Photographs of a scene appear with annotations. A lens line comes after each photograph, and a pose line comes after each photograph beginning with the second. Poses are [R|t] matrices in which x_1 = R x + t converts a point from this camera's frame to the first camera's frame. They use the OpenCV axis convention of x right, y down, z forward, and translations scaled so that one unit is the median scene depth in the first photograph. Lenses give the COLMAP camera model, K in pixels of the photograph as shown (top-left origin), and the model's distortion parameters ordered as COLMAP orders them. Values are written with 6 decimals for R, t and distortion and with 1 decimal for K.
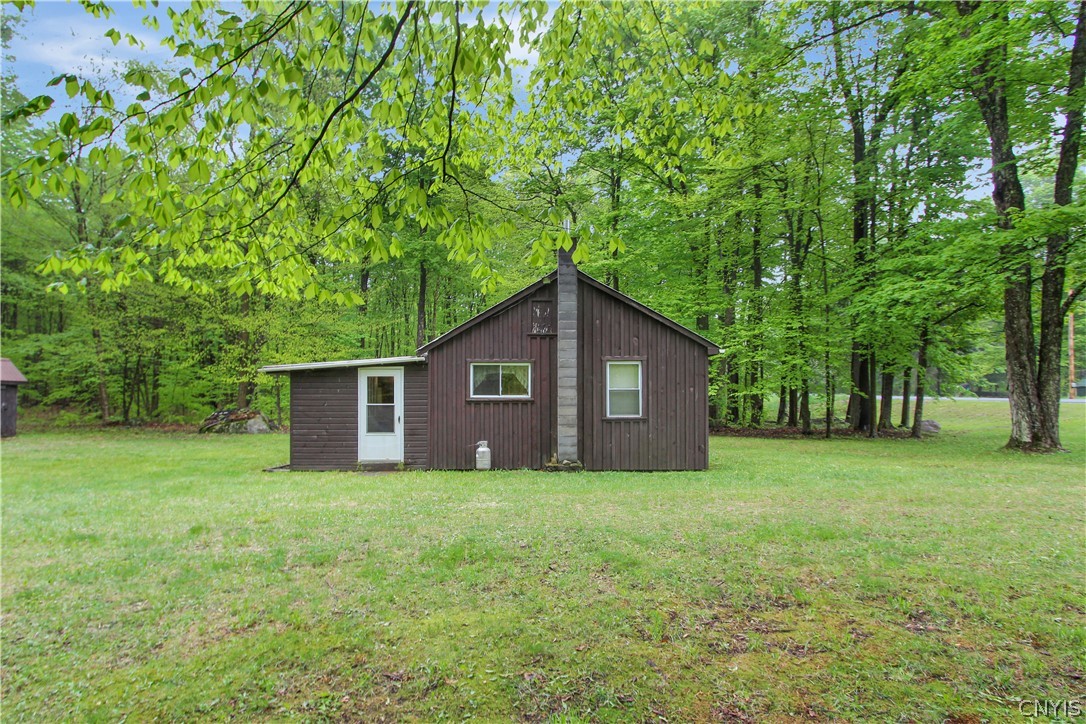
lens RADIAL K [[534.4, 0, 525.0], [0, 534.4, 393.3], [0, 0, 1]] dist [-0.017490, 0.003278]
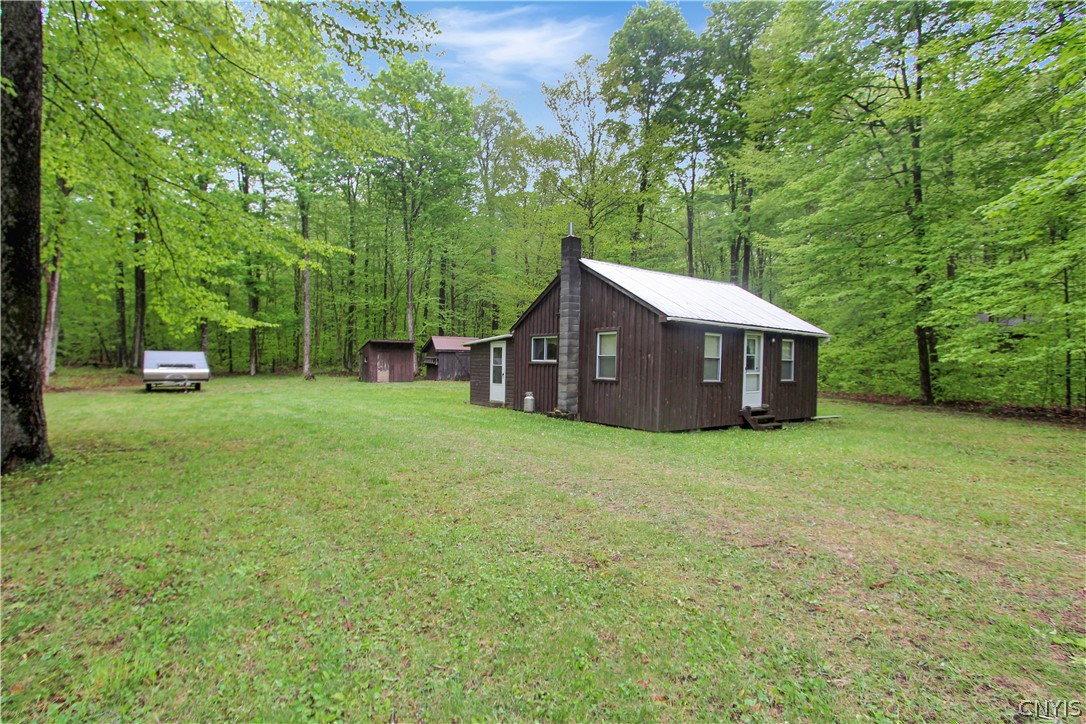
lens RADIAL K [[534.4, 0, 544.9], [0, 534.4, 360.6], [0, 0, 1]] dist [-0.017490, 0.003278]
pose [[0.568981, 0.007256, -0.822318, 1.181360], [-0.000225, 0.999962, 0.008668, -0.007014], [0.822350, -0.004747, 0.568962, 0.243523]]
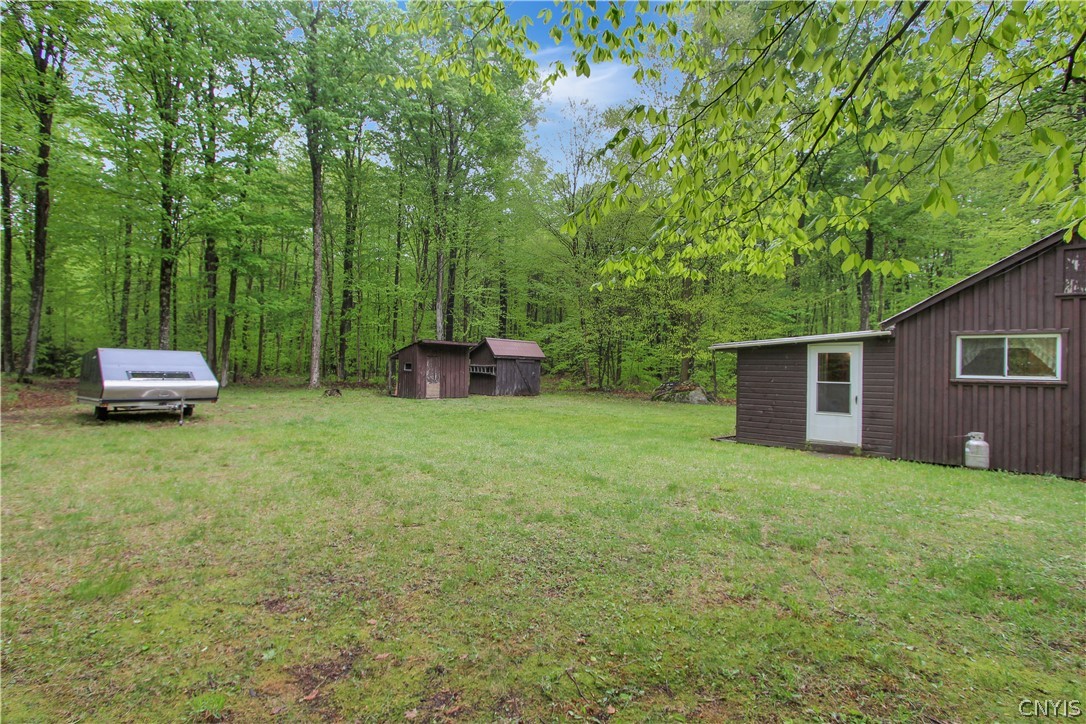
lens RADIAL K [[501.6, 0, 538.7], [0, 501.6, 362.5], [0, 0, 1]] dist [-0.015144, 0.002534]
pose [[0.724175, 0.007110, -0.689579, -0.044447], [-0.015235, 0.999868, -0.005690, -0.001960], [0.689448, 0.014626, 0.724188, 0.004678]]
